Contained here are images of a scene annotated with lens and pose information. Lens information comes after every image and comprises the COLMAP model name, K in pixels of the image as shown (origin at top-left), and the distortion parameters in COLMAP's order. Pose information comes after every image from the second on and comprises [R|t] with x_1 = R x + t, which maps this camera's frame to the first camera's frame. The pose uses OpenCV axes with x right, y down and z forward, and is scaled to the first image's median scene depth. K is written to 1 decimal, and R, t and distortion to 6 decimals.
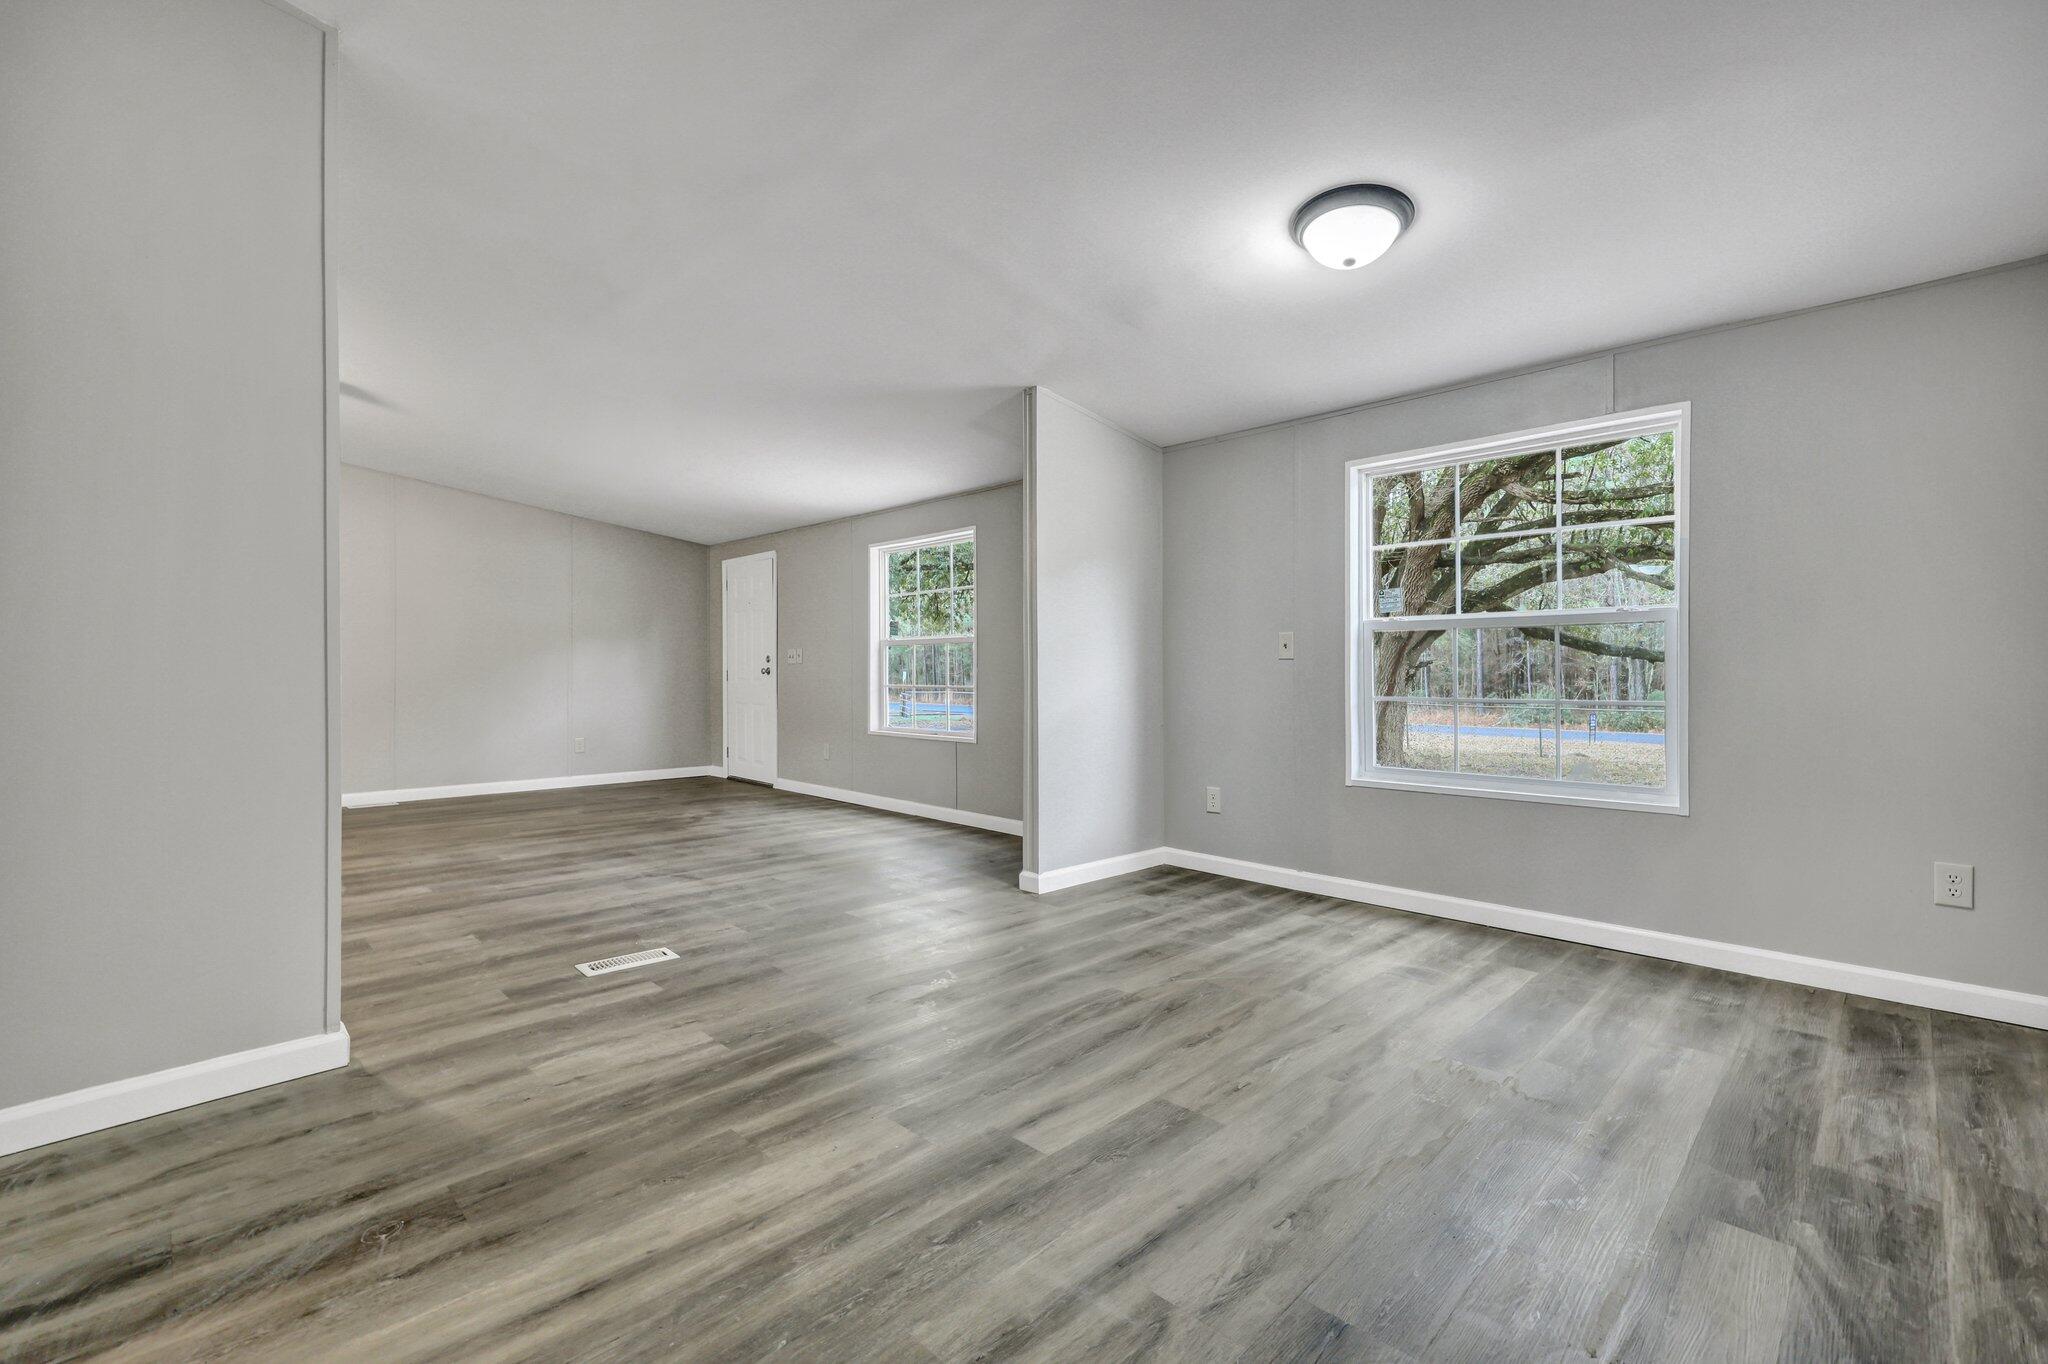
lens RADIAL K [[897.2, 0, 1036.8], [0, 897.2, 671.2], [0, 0, 1]] dist [0.003737, -0.000137]
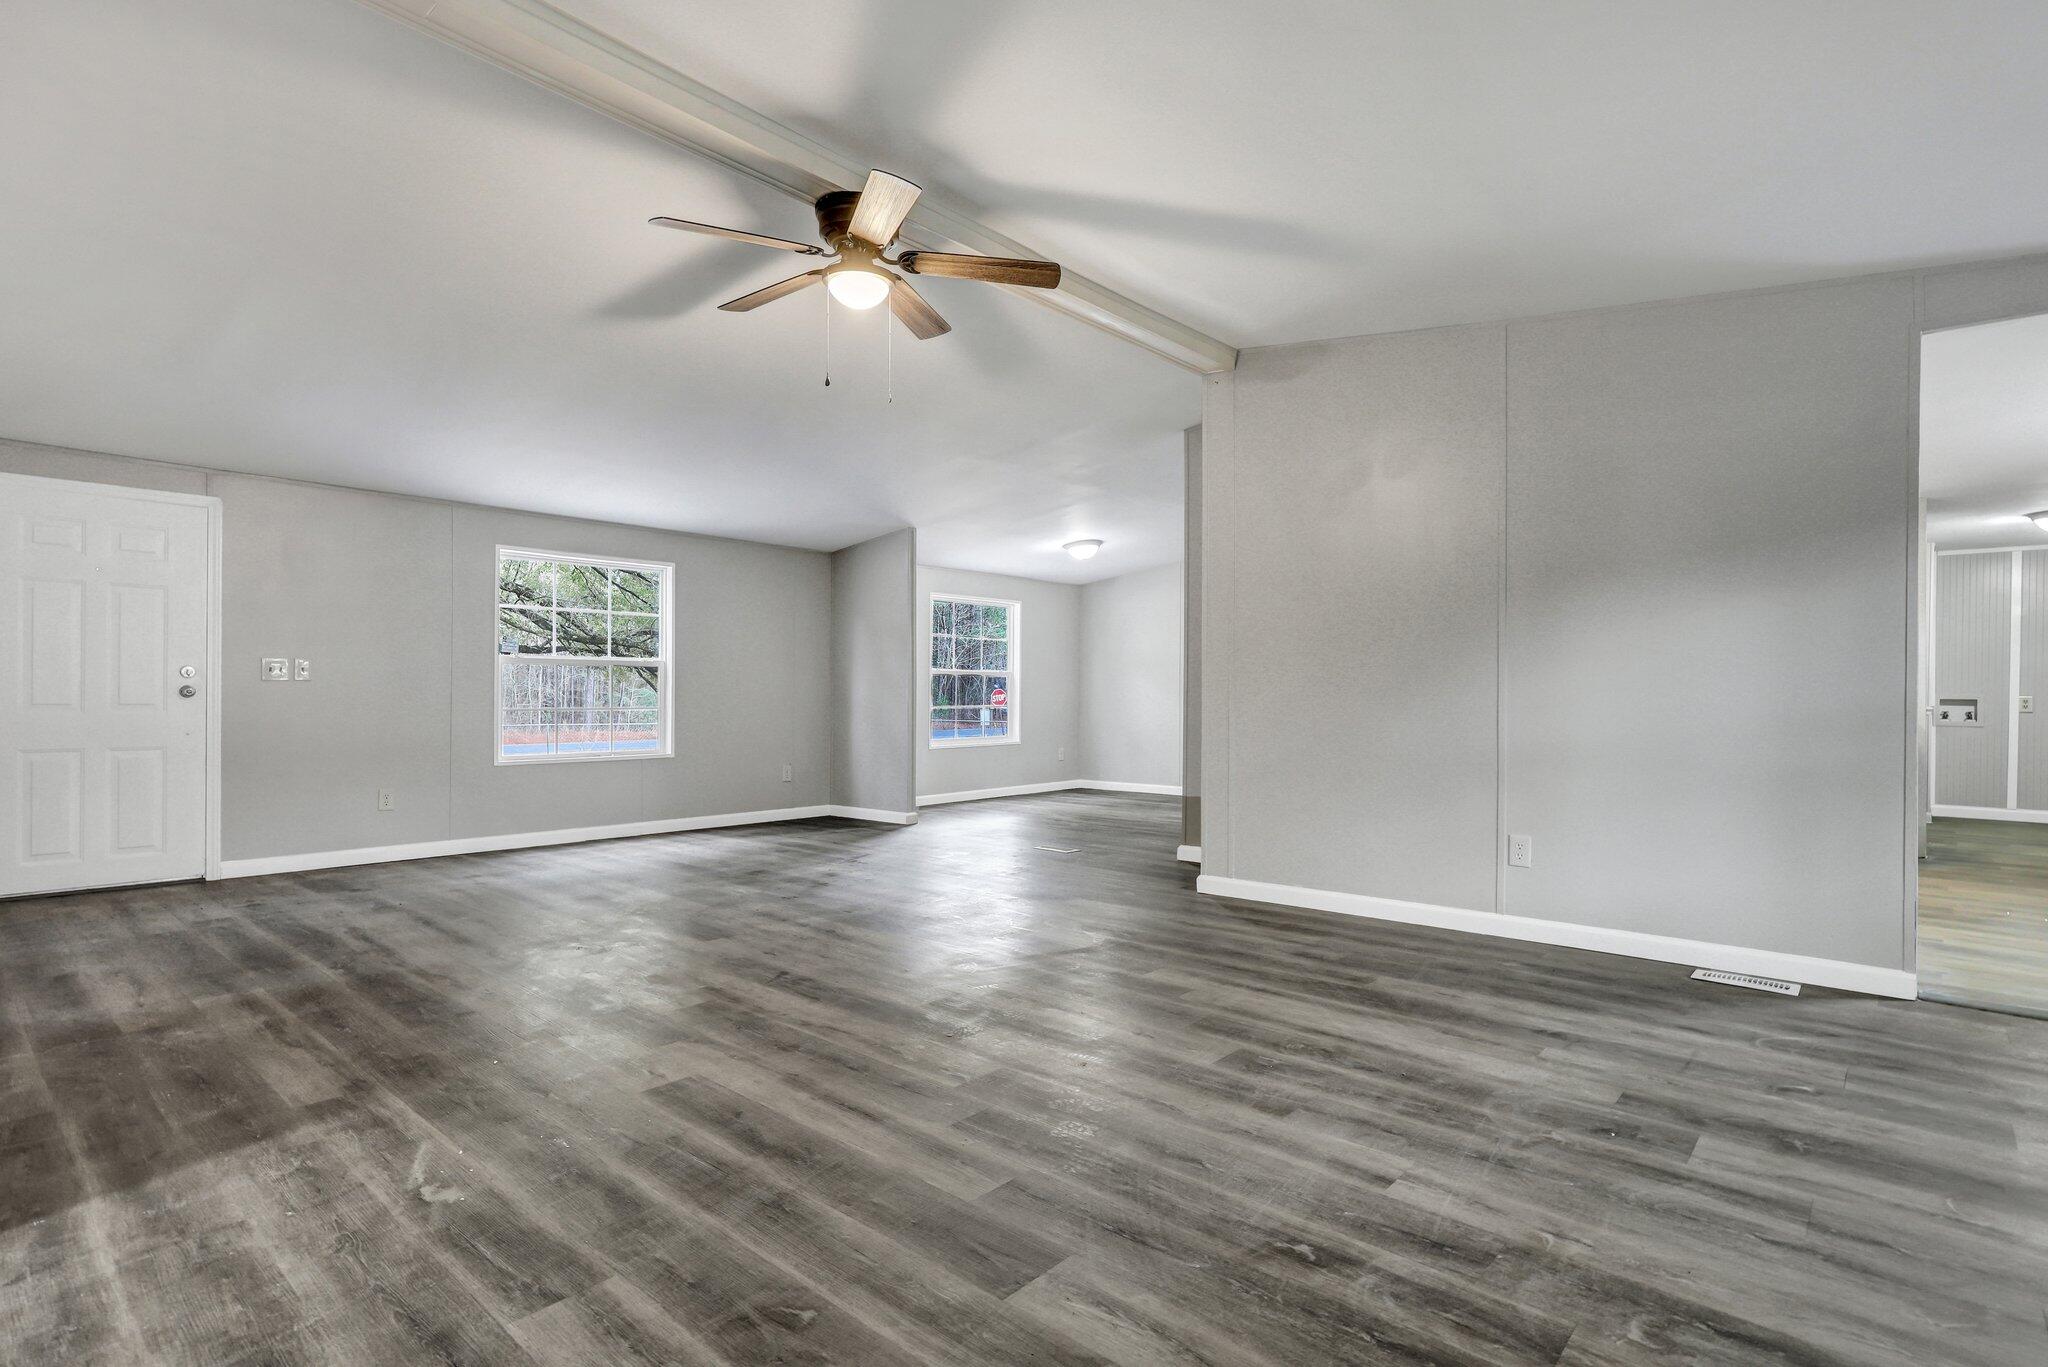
lens RADIAL K [[1000.7, 0, 1020.4], [0, 1000.7, 692.2], [0, 0, 1]] dist [0.001659, -0.001671]
pose [[-0.045308, 0.000806, 0.998973, -2.668827], [-0.006485, 0.999978, -0.001101, -0.008546], [-0.998952, -0.006528, -0.045302, 1.235900]]
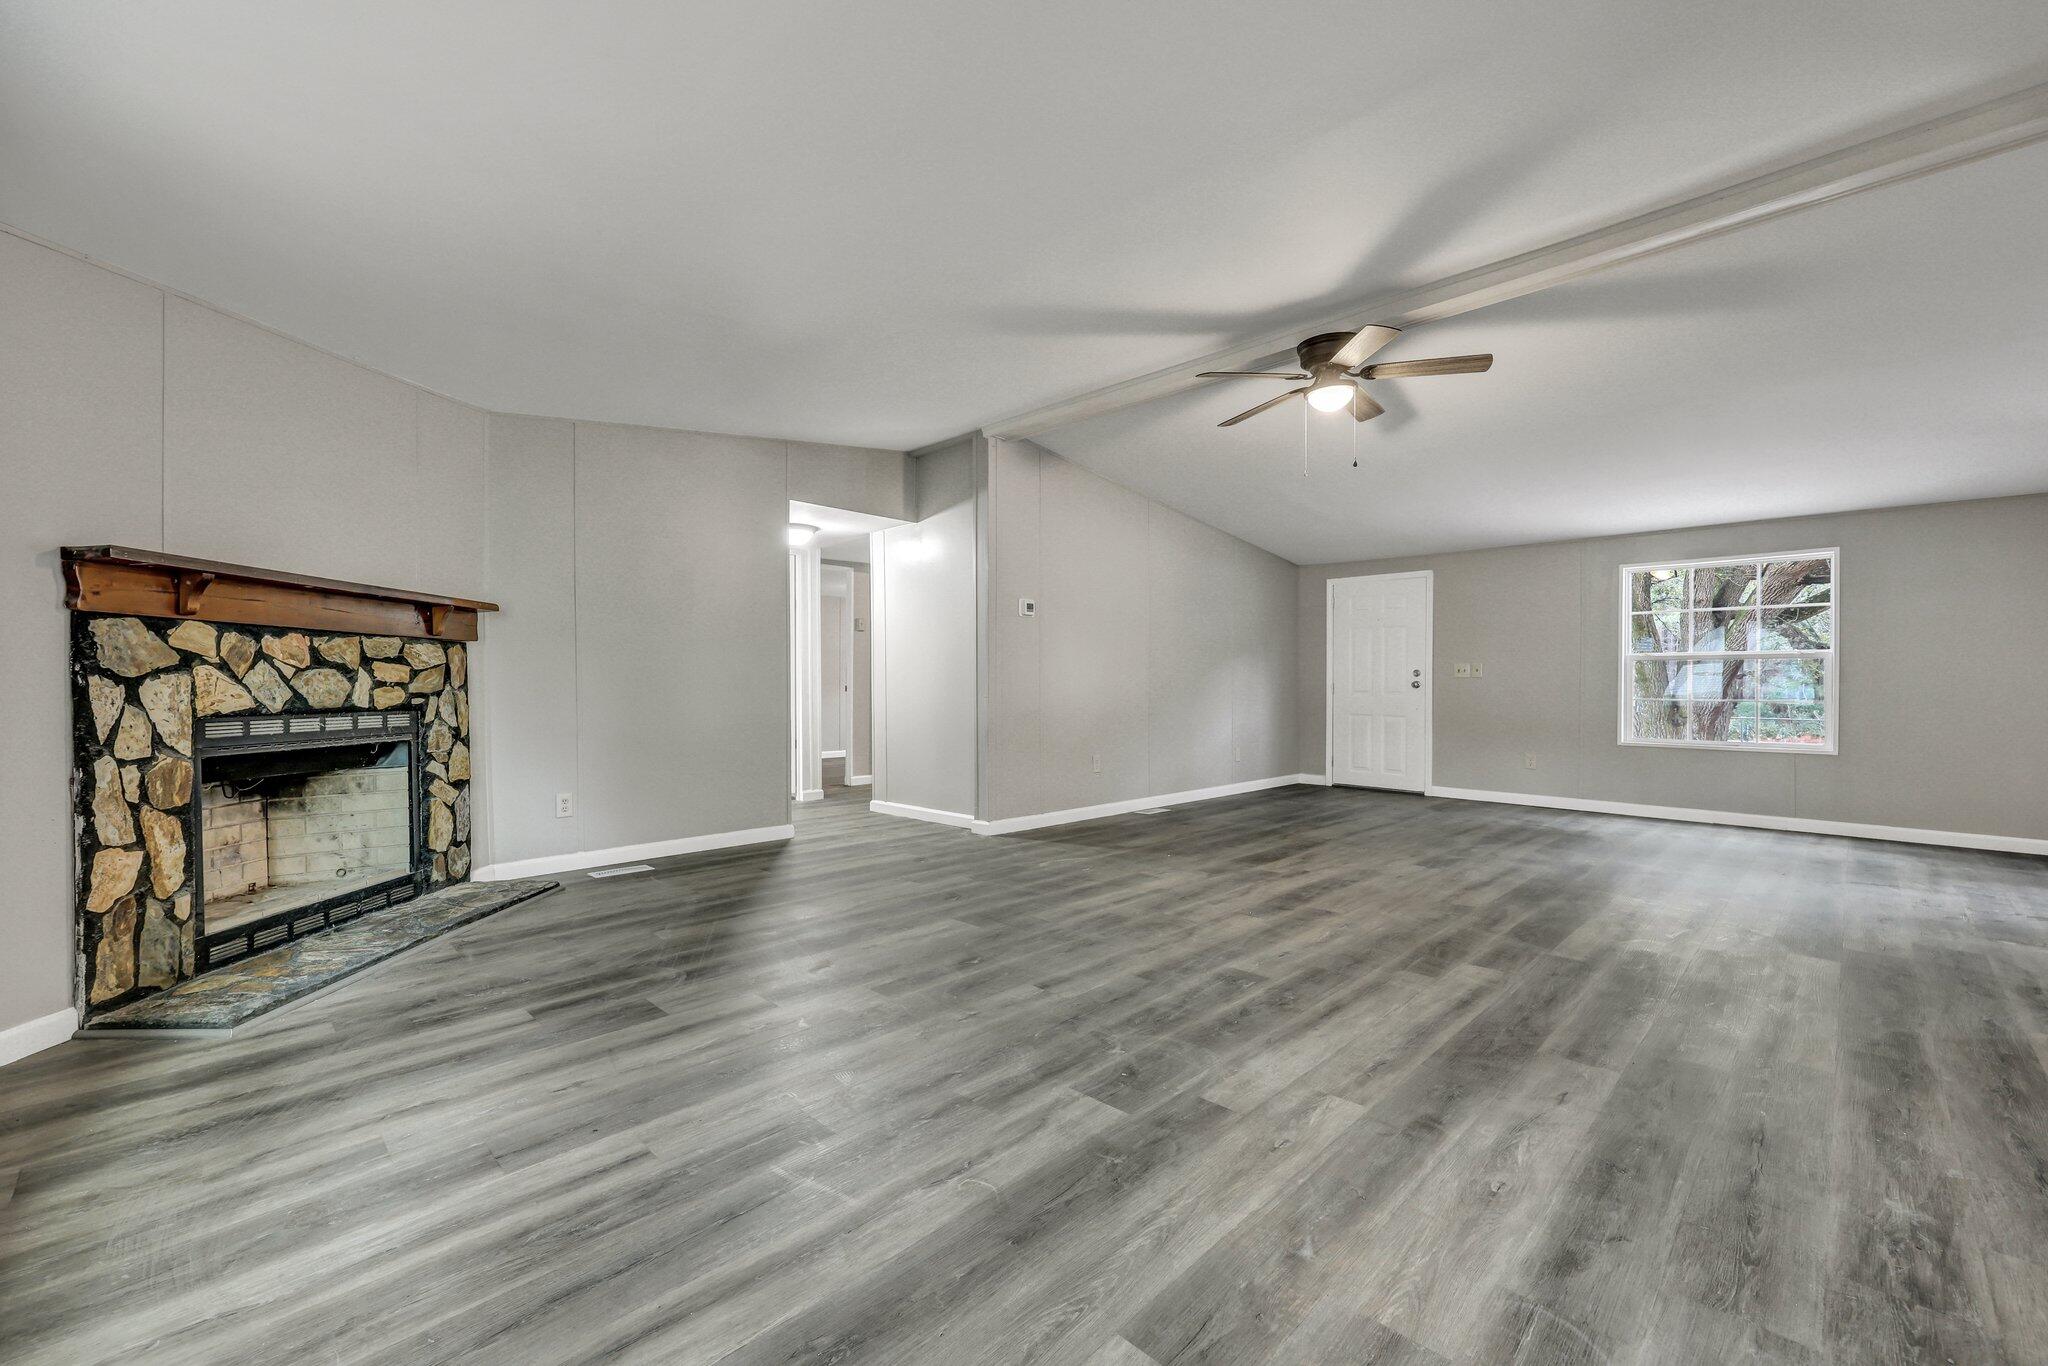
lens RADIAL K [[835.8, 0, 1028.0], [0, 835.8, 679.7], [0, 0, 1]] dist [0.006082, -0.000074]
pose [[0.999998, 0.001877, -0.000202, -2.007974], [-0.001877, 0.999996, -0.002299, -0.009371], [0.000198, 0.002299, 0.999997, 0.032809]]
